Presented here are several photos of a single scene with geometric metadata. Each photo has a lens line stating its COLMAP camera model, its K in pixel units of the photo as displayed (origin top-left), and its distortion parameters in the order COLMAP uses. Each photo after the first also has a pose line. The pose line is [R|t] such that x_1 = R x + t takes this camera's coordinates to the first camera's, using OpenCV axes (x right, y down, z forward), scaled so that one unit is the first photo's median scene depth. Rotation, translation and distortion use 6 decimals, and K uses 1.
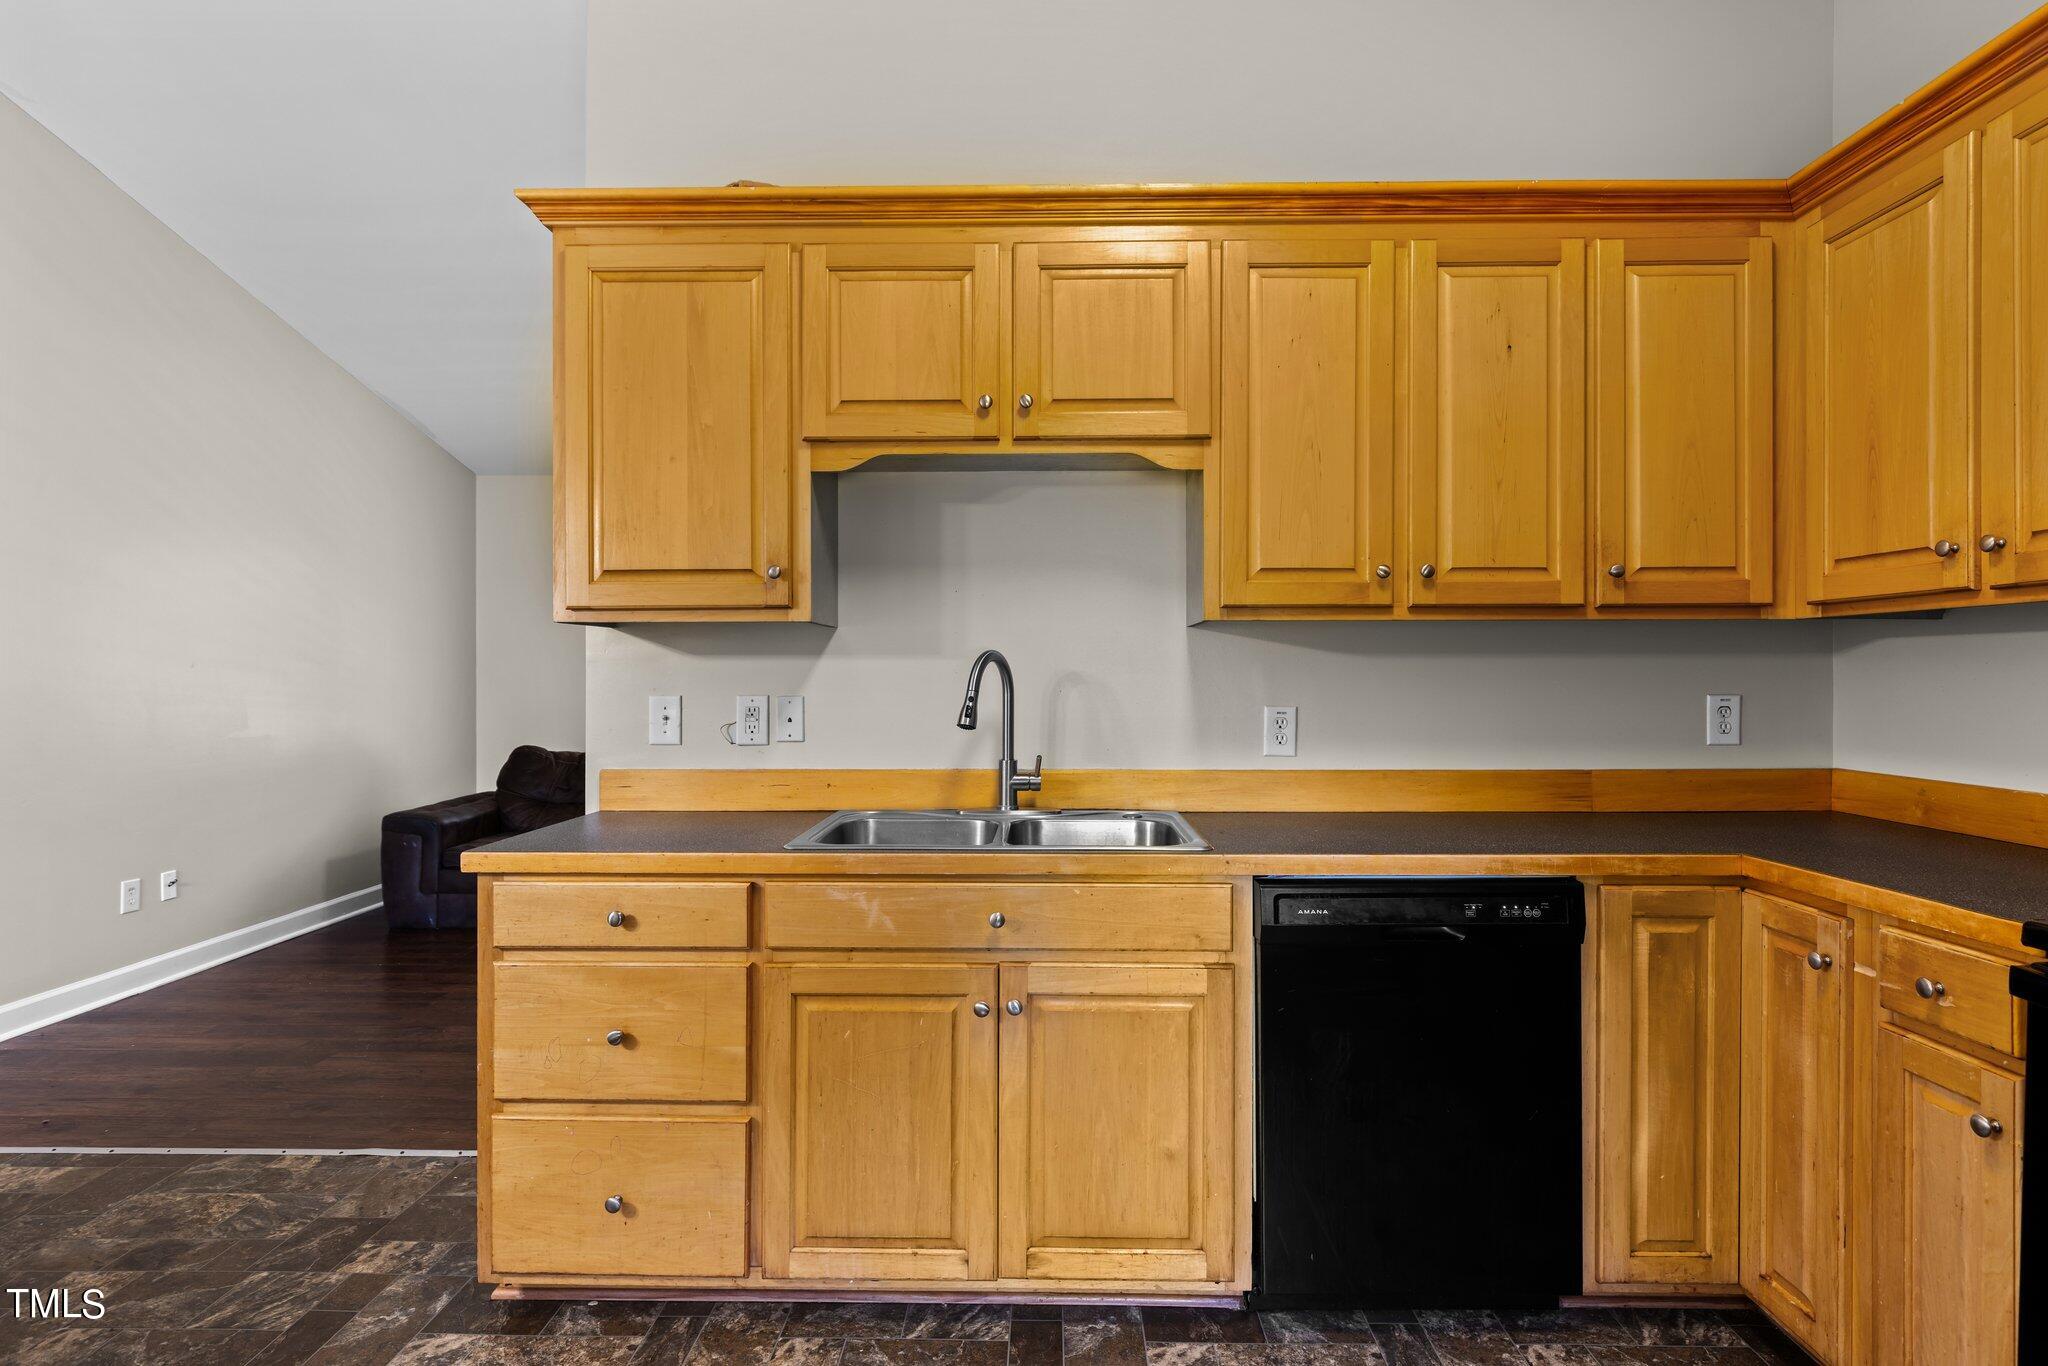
lens RADIAL K [[1040.6, 0, 1030.2], [0, 1040.6, 675.3], [0, 0, 1]] dist [-0.001718, -0.000318]
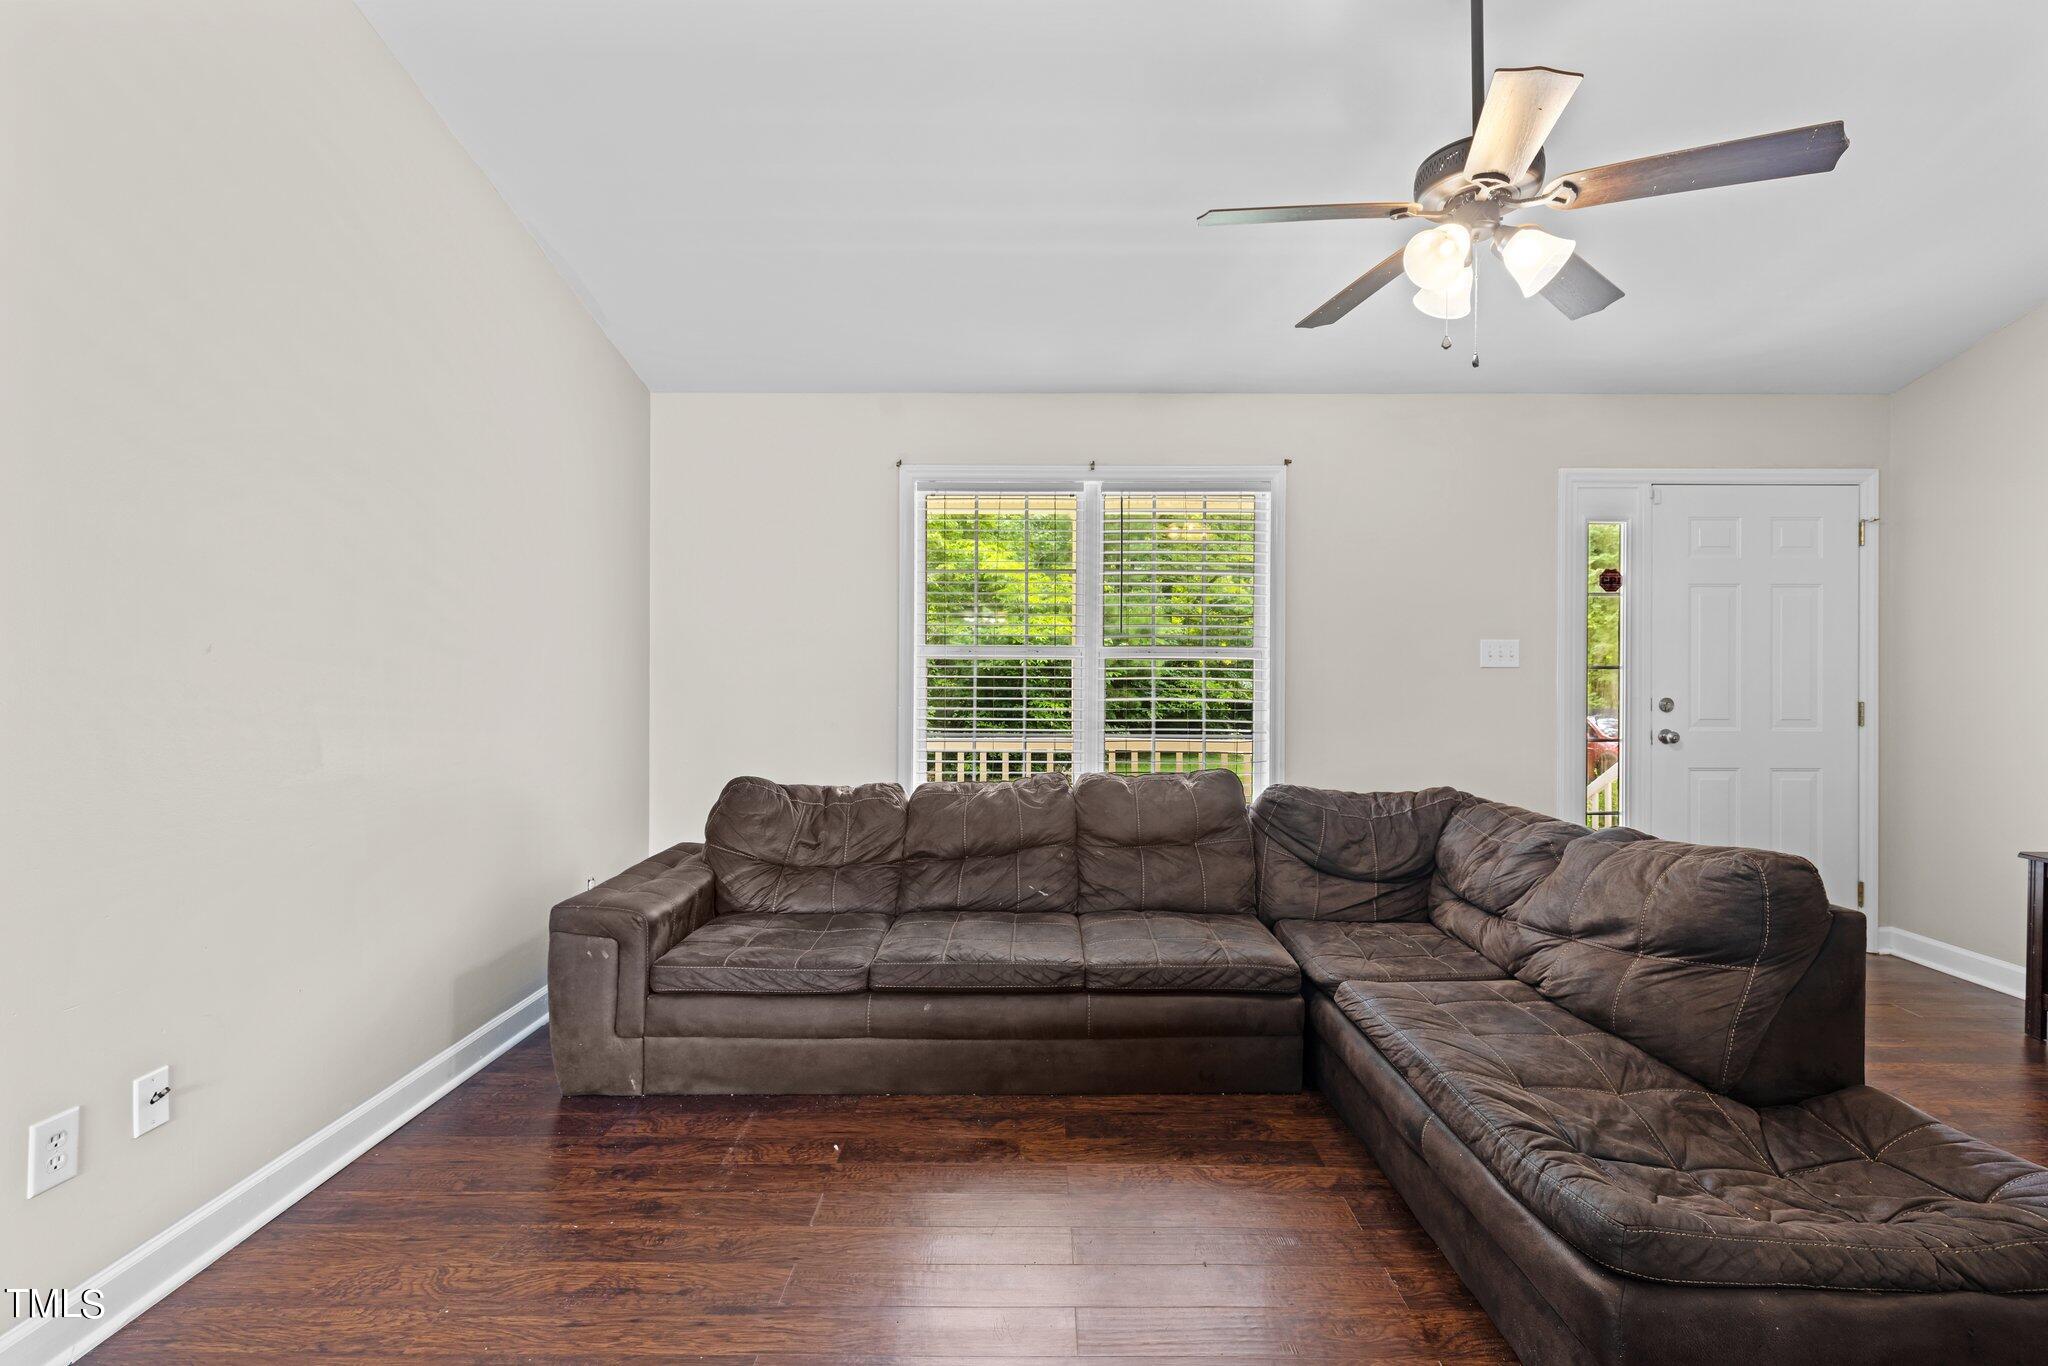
lens RADIAL K [[913.0, 0, 1028.0], [0, 913.0, 671.3], [0, 0, 1]] dist [0.003509, 0.000347]
pose [[0.999984, 0.002904, 0.004803, -0.716195], [-0.002894, 0.999994, -0.002050, 0.001935], [-0.004809, 0.002036, 0.999986, 0.965120]]
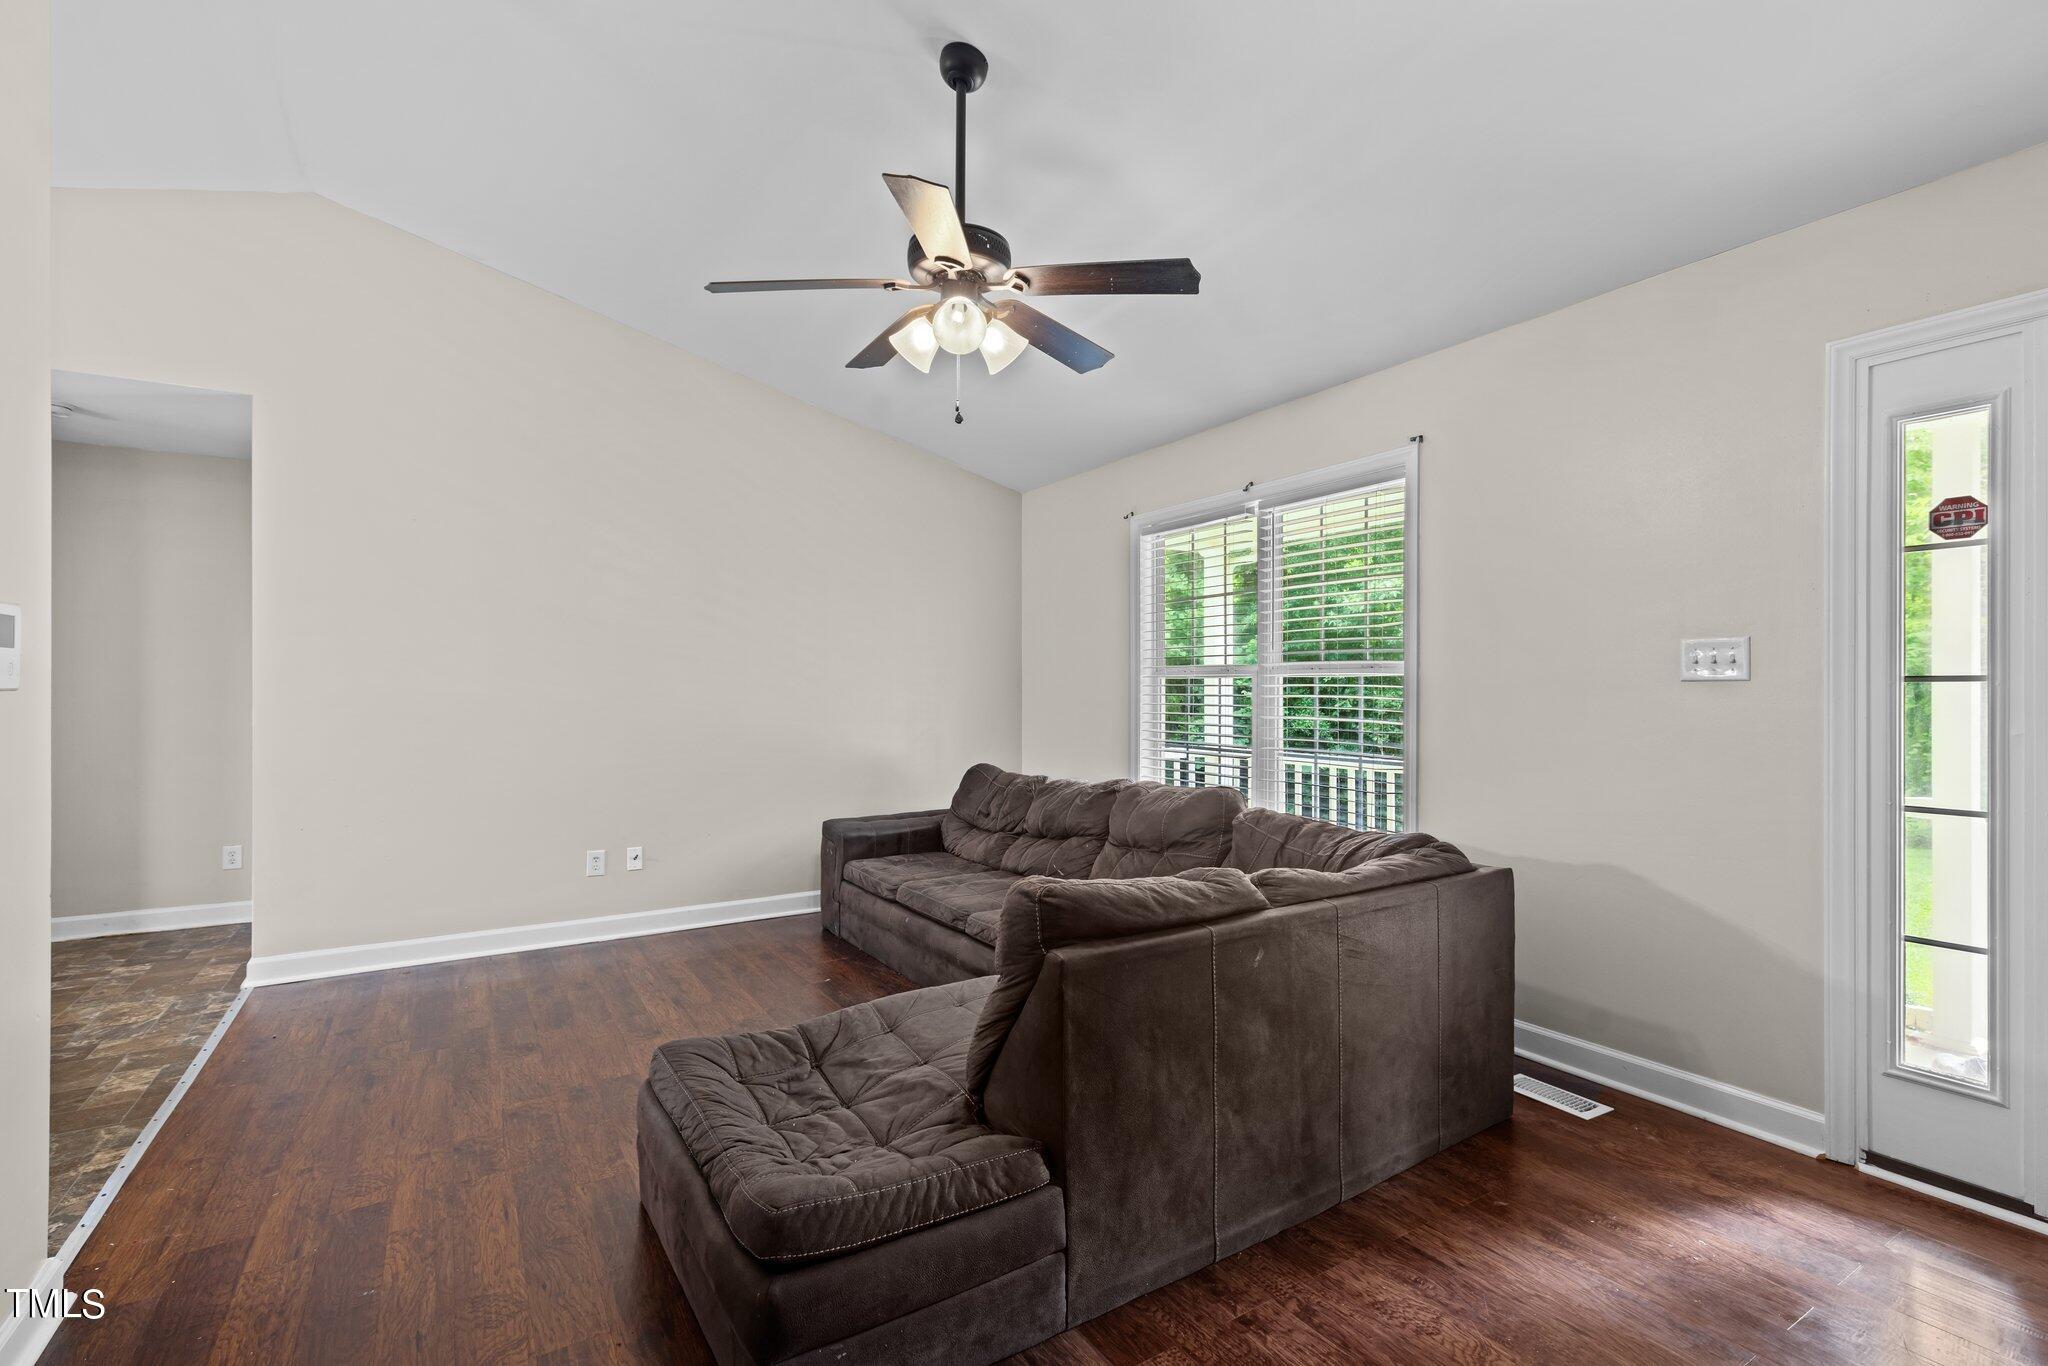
lens RADIAL K [[923.0, 0, 1024.4], [0, 923.0, 693.1], [0, 0, 1]] dist [0.001355, -0.000120]
pose [[0.539537, 0.002126, -0.841959, 0.590130], [-0.001130, 0.999998, 0.001801, 0.003025], [0.841961, -0.000020, 0.539539, 1.348213]]
